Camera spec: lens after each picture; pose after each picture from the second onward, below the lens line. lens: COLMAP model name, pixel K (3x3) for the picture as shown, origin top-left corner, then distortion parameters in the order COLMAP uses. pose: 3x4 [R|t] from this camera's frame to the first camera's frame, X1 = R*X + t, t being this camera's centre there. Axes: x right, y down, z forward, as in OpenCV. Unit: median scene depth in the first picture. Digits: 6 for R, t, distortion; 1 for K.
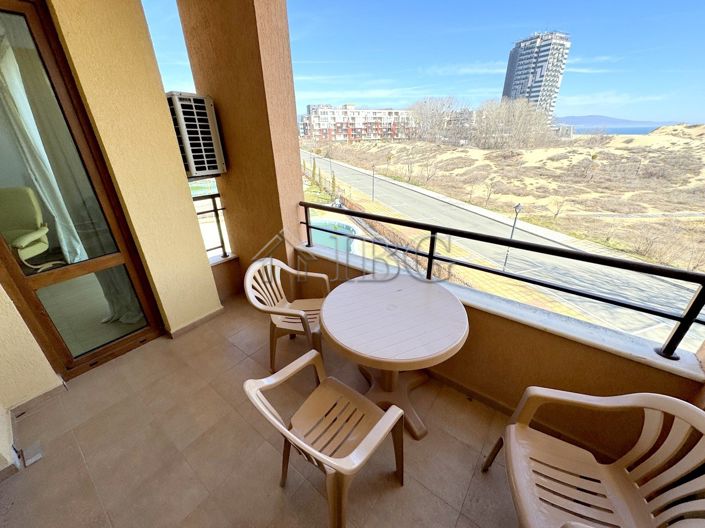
lens RADIAL K [[280.1, 0, 353.9], [0, 280.1, 264.0], [0, 0, 1]] dist [-0.006527, 0.001267]
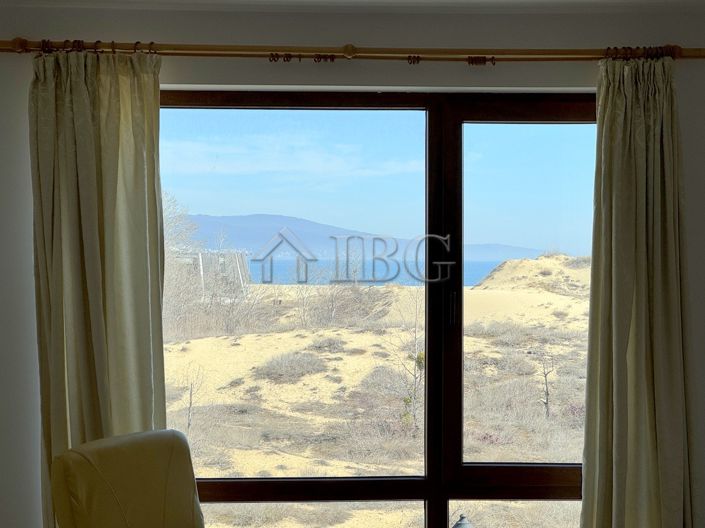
lens RADIAL K [[1594.0, 0, 353.5], [0, 1594.0, 266.1], [0, 0, 1]] dist [0.012091, 0.000000]
pose [[0.755033, 0.017998, 0.655440, -0.182571], [0.264100, 0.906603, -0.329125, 0.017535], [-0.600147, 0.421602, 0.679761, -0.033037]]
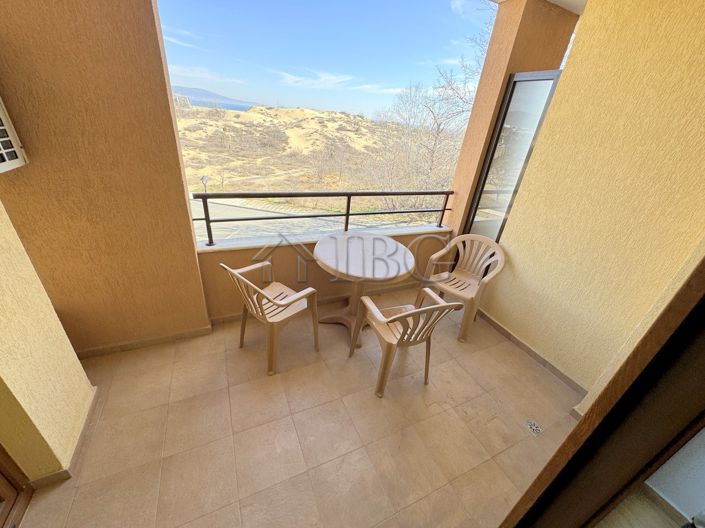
lens RADIAL K [[280.1, 0, 352.7], [0, 280.1, 263.5], [0, 0, 1]] dist [-0.006527, 0.001267]
pose [[0.451703, -0.355997, 0.818065, -0.043890], [0.279762, 0.927212, 0.249021, -0.006520], [-0.847170, 0.116379, 0.518419, 0.012561]]
